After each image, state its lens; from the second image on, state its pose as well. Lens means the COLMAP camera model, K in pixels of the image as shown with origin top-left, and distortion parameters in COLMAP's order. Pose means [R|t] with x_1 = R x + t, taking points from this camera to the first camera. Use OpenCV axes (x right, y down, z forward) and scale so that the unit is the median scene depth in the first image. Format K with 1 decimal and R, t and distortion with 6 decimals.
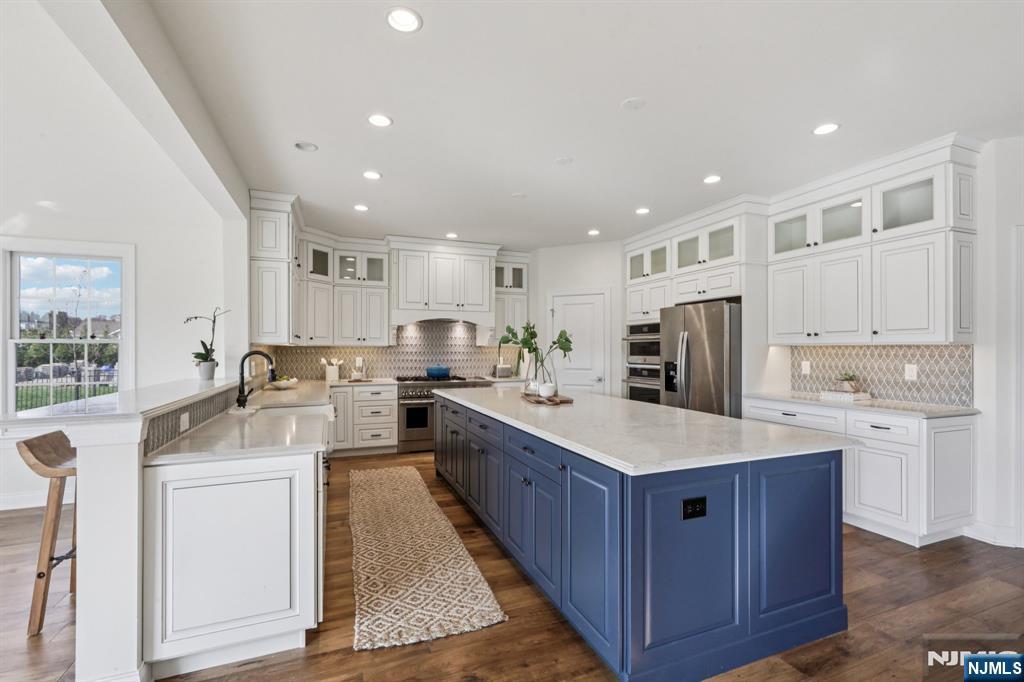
lens RADIAL K [[456.6, 0, 518.3], [0, 456.6, 342.9], [0, 0, 1]] dist [0.005080, 0.001403]
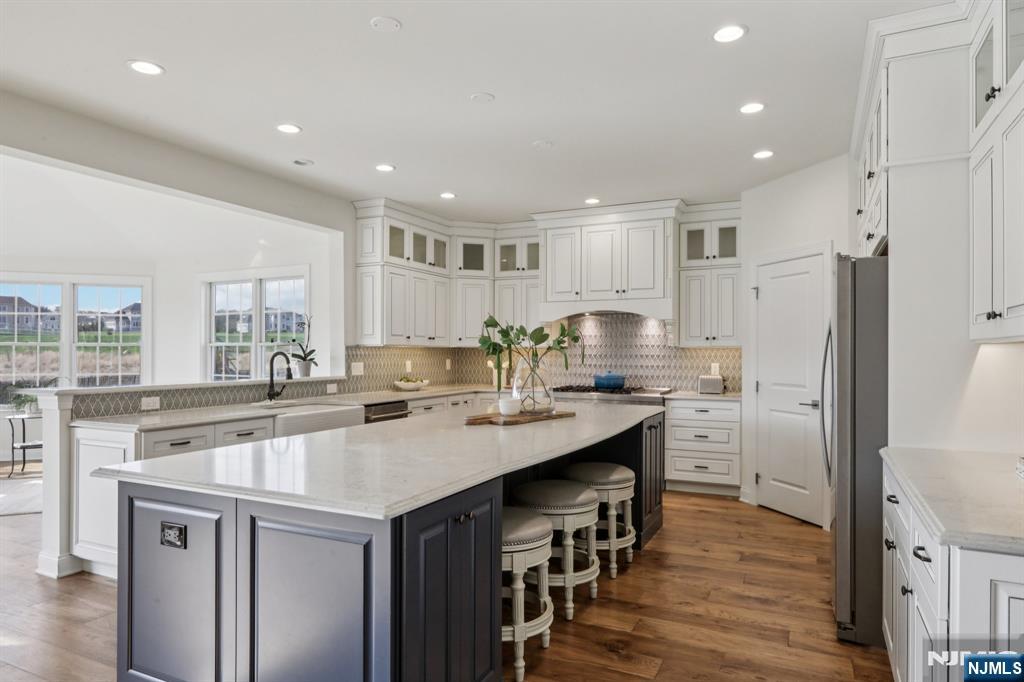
lens RADIAL K [[623.1, 0, 516.9], [0, 623.1, 346.9], [0, 0, 1]] dist [0.023766, 0.001156]
pose [[0.674922, -0.002921, -0.737883, 0.522555], [0.007647, 0.999966, 0.003037, 0.002677], [0.737849, -0.007692, 0.674921, 0.203837]]
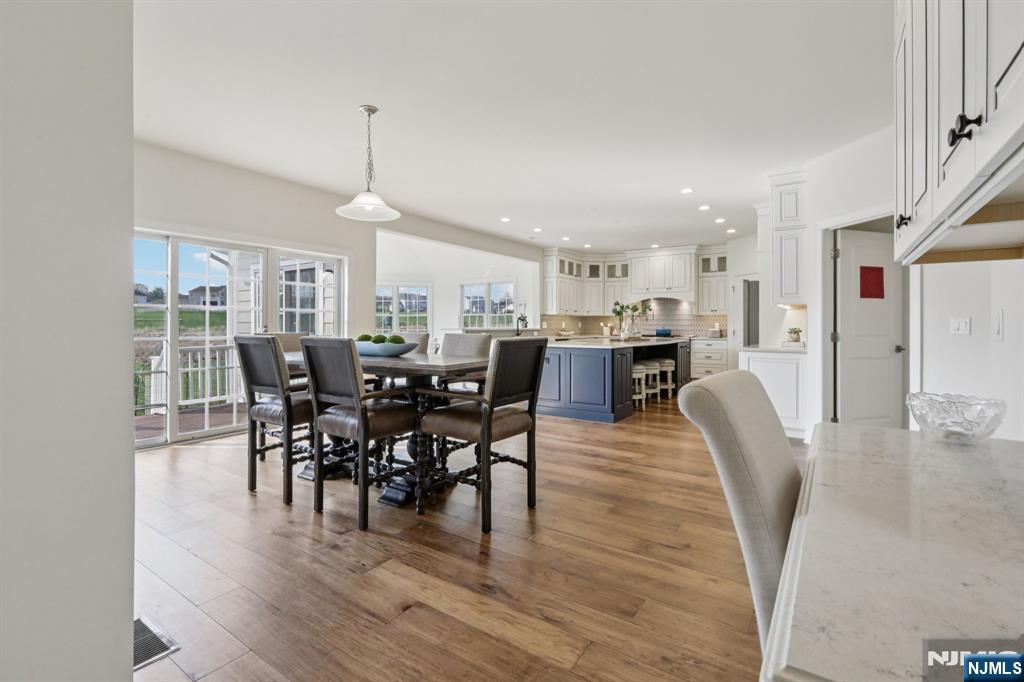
lens RADIAL K [[456.6, 0, 536.5], [0, 456.6, 321.5], [0, 0, 1]] dist [0.005080, 0.001403]
pose [[0.581593, -0.004710, -0.813467, 0.897232], [0.008791, 0.999961, 0.000495, 0.025205], [0.813433, -0.007440, 0.581611, -0.266678]]
